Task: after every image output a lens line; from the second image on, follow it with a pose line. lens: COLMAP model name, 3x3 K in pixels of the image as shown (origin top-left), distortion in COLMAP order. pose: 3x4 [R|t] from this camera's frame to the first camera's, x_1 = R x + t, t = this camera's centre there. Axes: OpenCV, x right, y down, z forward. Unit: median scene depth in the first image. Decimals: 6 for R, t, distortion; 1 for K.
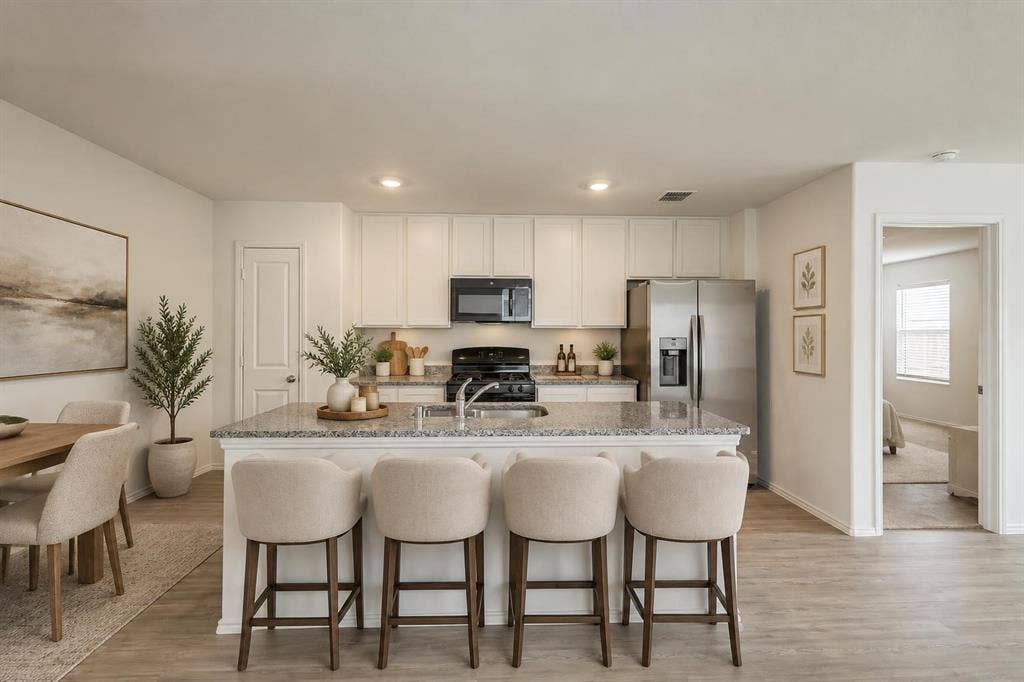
lens RADIAL K [[480.1, 0, 515.0], [0, 480.1, 332.7], [0, 0, 1]] dist [0.001985, -0.000980]
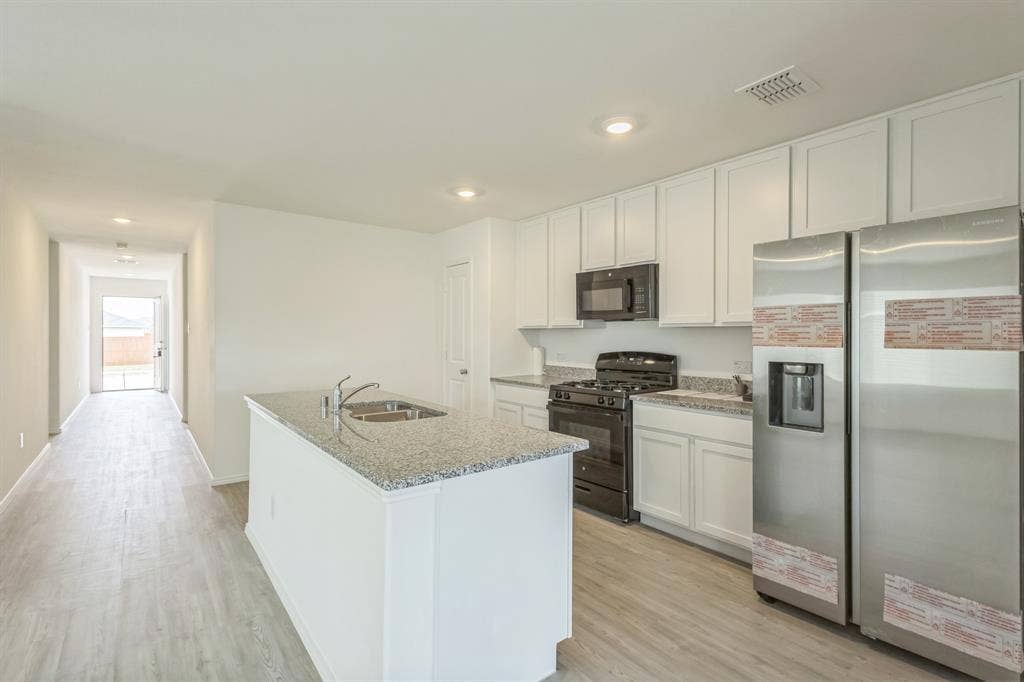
lens RADIAL K [[475.9, 0, 512.8], [0, 475.9, 337.1], [0, 0, 1]] dist [0.000360, 0.000122]
pose [[0.585101, 0.006733, -0.810932, 0.528299], [-0.000339, 0.999967, 0.008058, 0.000697], [0.810960, -0.004440, 0.585084, 0.370902]]
